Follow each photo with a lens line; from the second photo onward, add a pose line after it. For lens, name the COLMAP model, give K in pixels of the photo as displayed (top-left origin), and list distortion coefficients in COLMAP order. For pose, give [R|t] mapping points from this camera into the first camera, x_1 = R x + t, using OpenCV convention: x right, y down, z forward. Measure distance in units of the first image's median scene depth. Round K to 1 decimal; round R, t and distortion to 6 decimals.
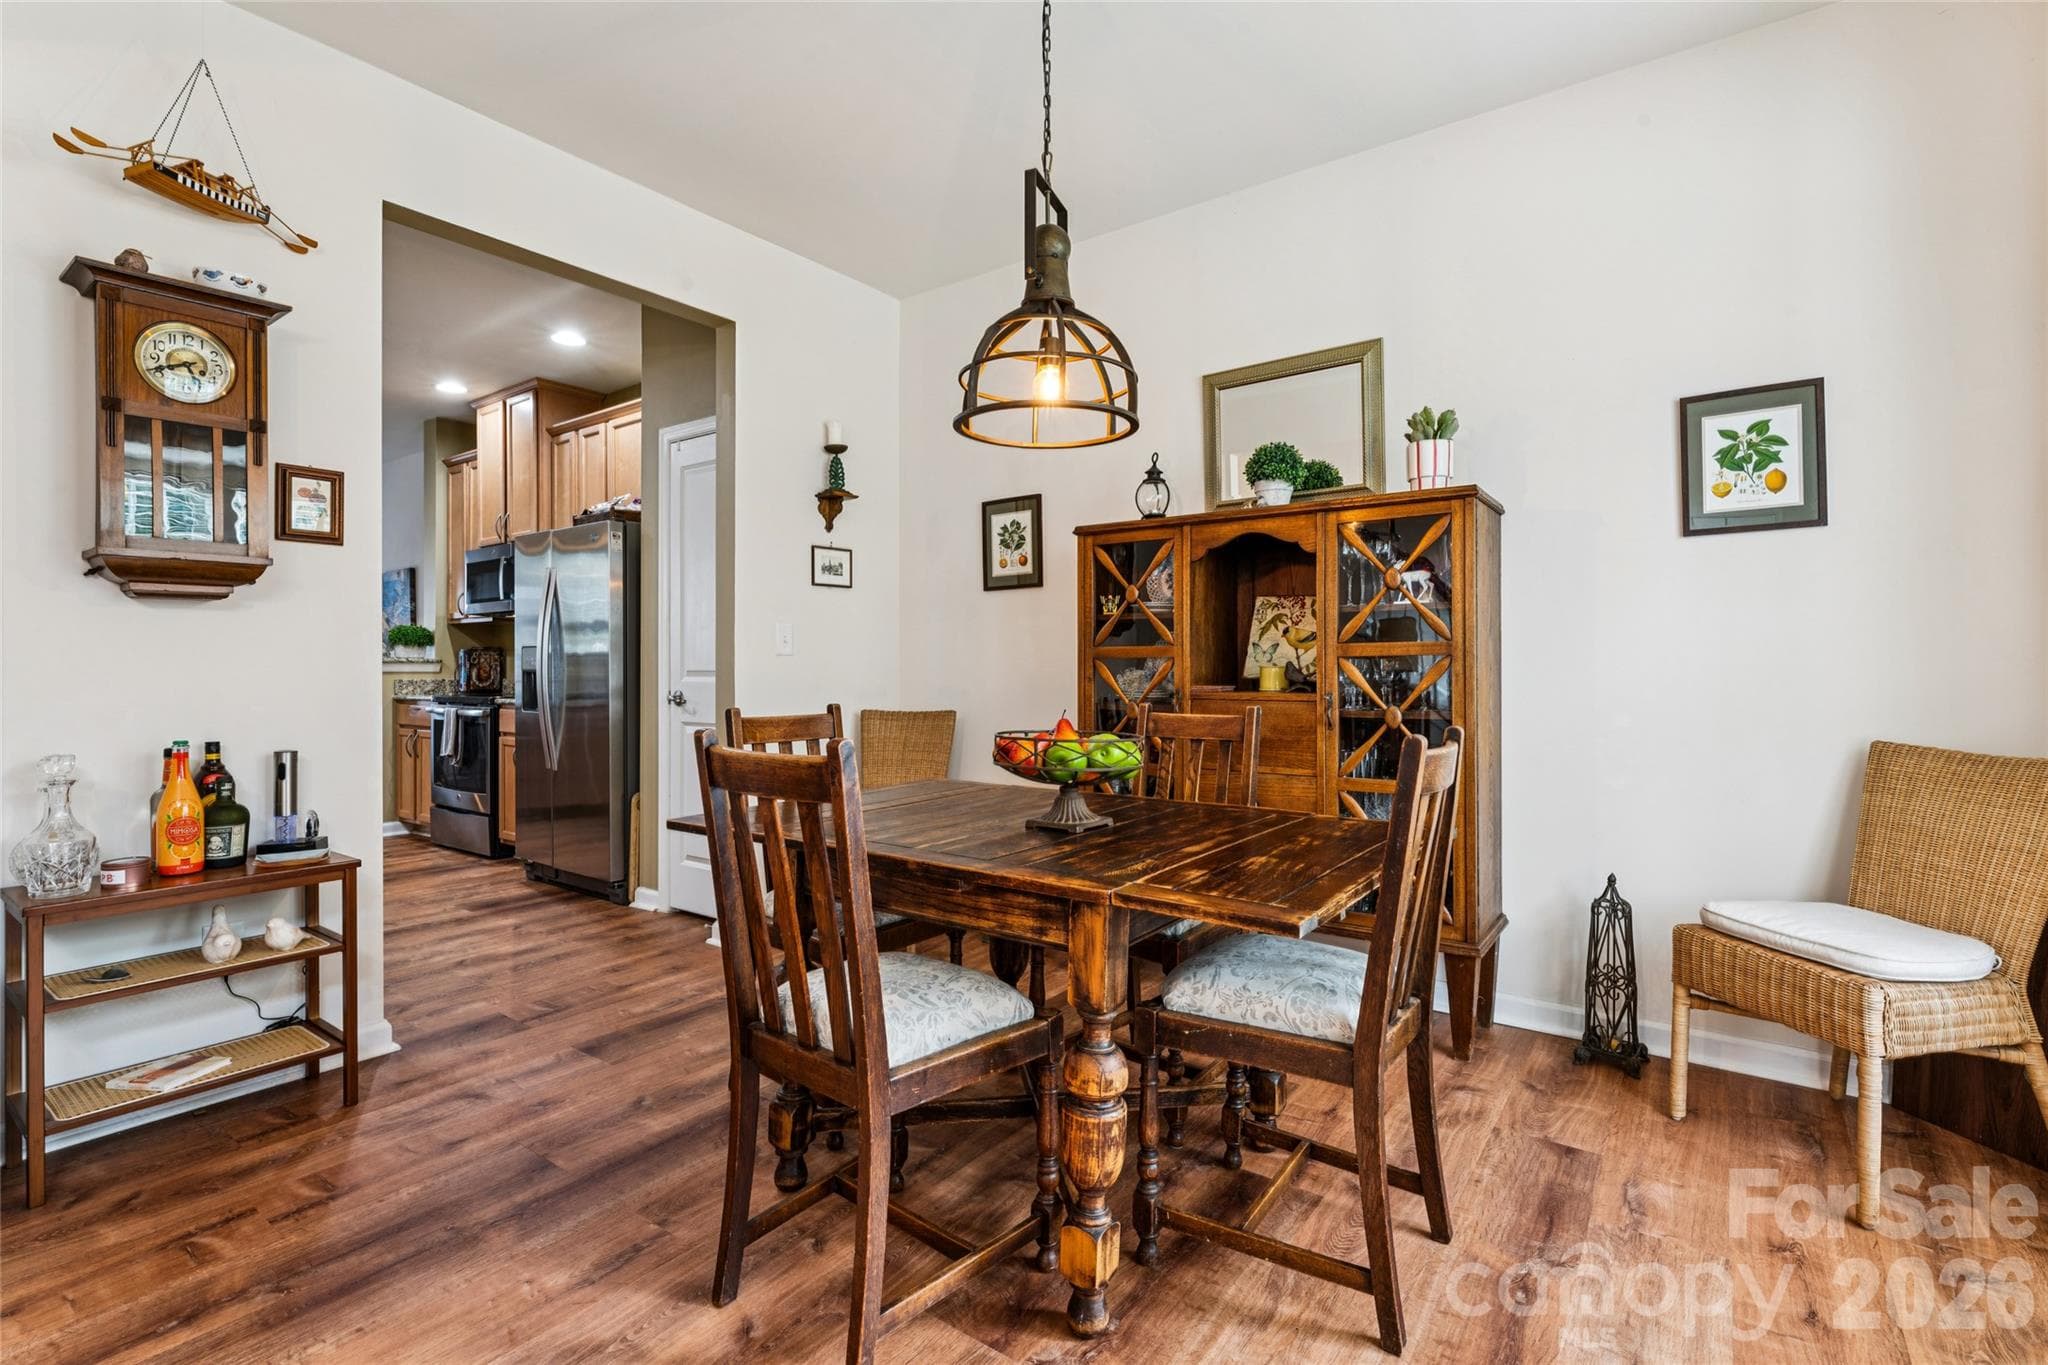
lens RADIAL K [[939.7, 0, 1017.8], [0, 939.7, 665.2], [0, 0, 1]] dist [0.001239, 0.000437]
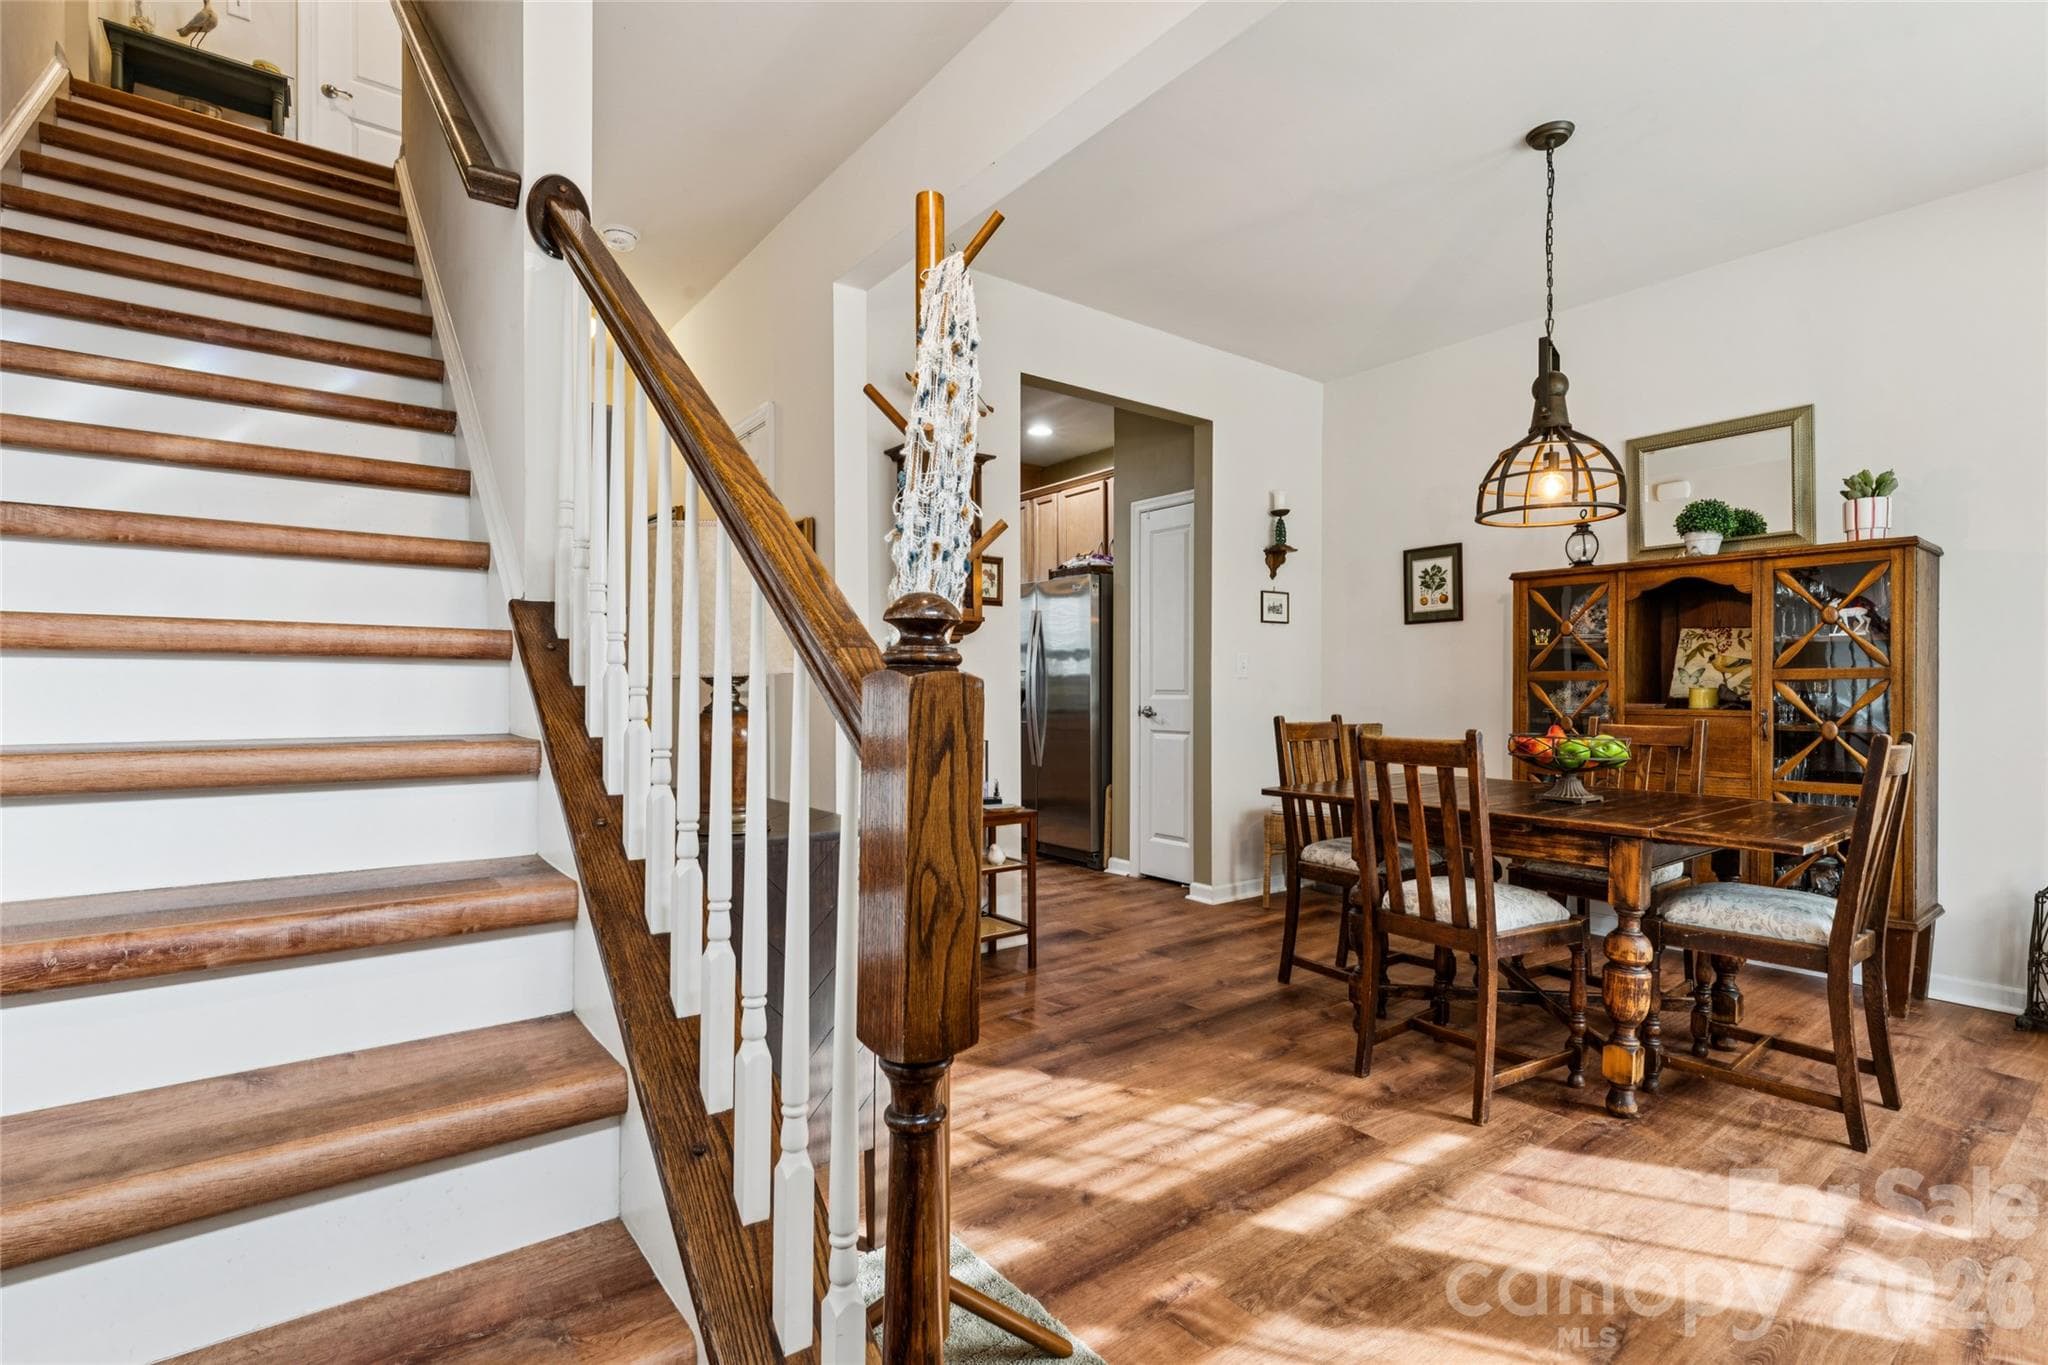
lens RADIAL K [[939.7, 0, 1029.0], [0, 939.7, 692.1], [0, 0, 1]] dist [0.001239, 0.000437]
pose [[0.961785, 0.004213, -0.273774, -0.254329], [-0.002283, 0.999970, 0.007367, -0.000182], [0.273797, -0.006460, 0.961766, -0.434175]]
